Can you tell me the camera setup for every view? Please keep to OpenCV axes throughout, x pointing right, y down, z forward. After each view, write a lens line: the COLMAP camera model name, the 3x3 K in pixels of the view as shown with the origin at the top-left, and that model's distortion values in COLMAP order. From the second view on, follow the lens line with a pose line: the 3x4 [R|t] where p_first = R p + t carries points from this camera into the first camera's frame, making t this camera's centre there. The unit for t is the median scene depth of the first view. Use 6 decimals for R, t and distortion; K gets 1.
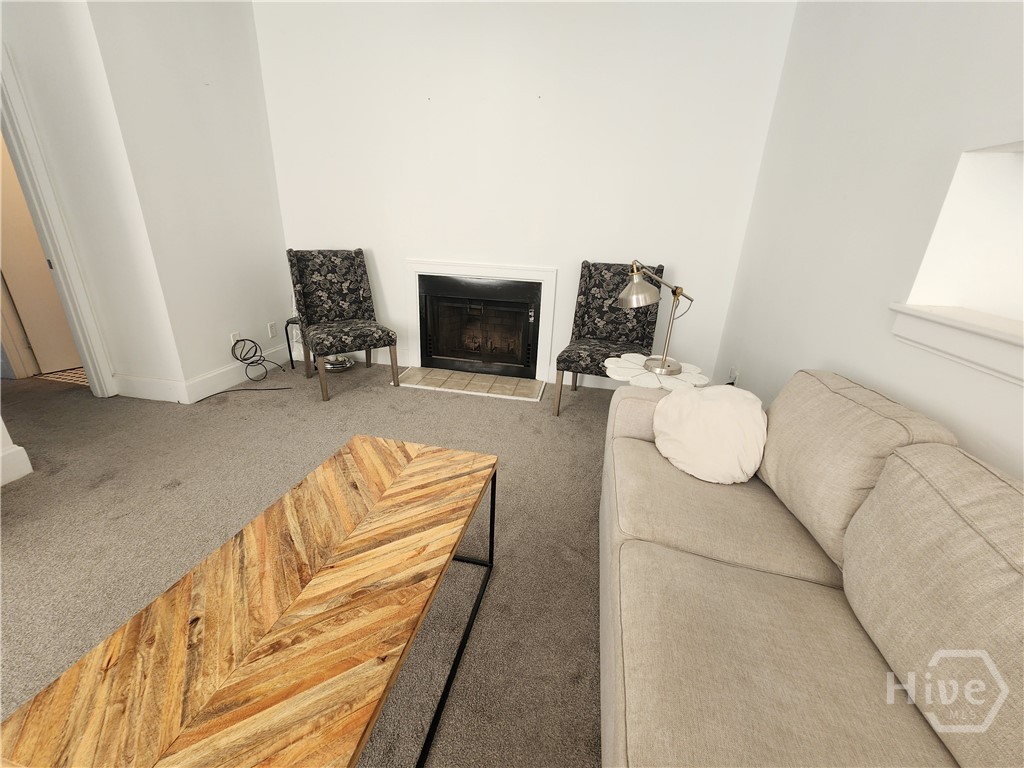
lens RADIAL K [[413.8, 0, 512.0], [0, 413.8, 384.0], [0, 0, 1]] dist [0.000296, 0.000044]
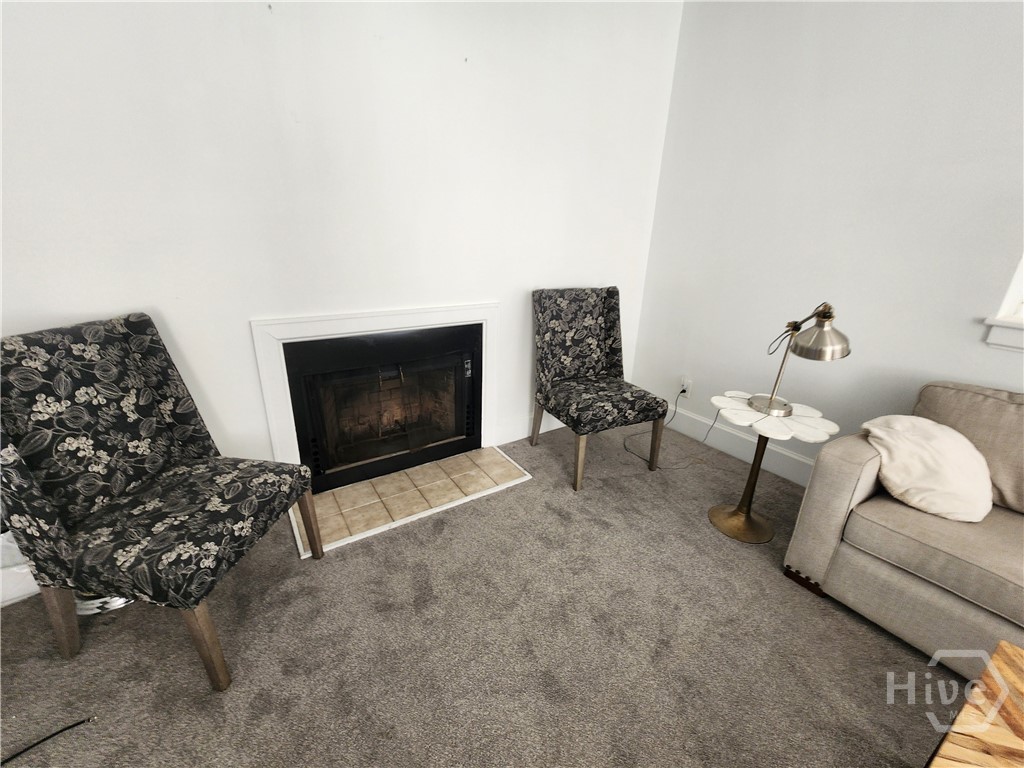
lens RADIAL K [[413.8, 0, 512.0], [0, 413.8, 384.0], [0, 0, 1]] dist [0.000296, 0.000044]
pose [[0.716114, -0.257590, 0.648712, -0.413716], [0.249270, 0.962503, 0.107019, -0.216538], [-0.651954, 0.085067, 0.753471, 0.444315]]
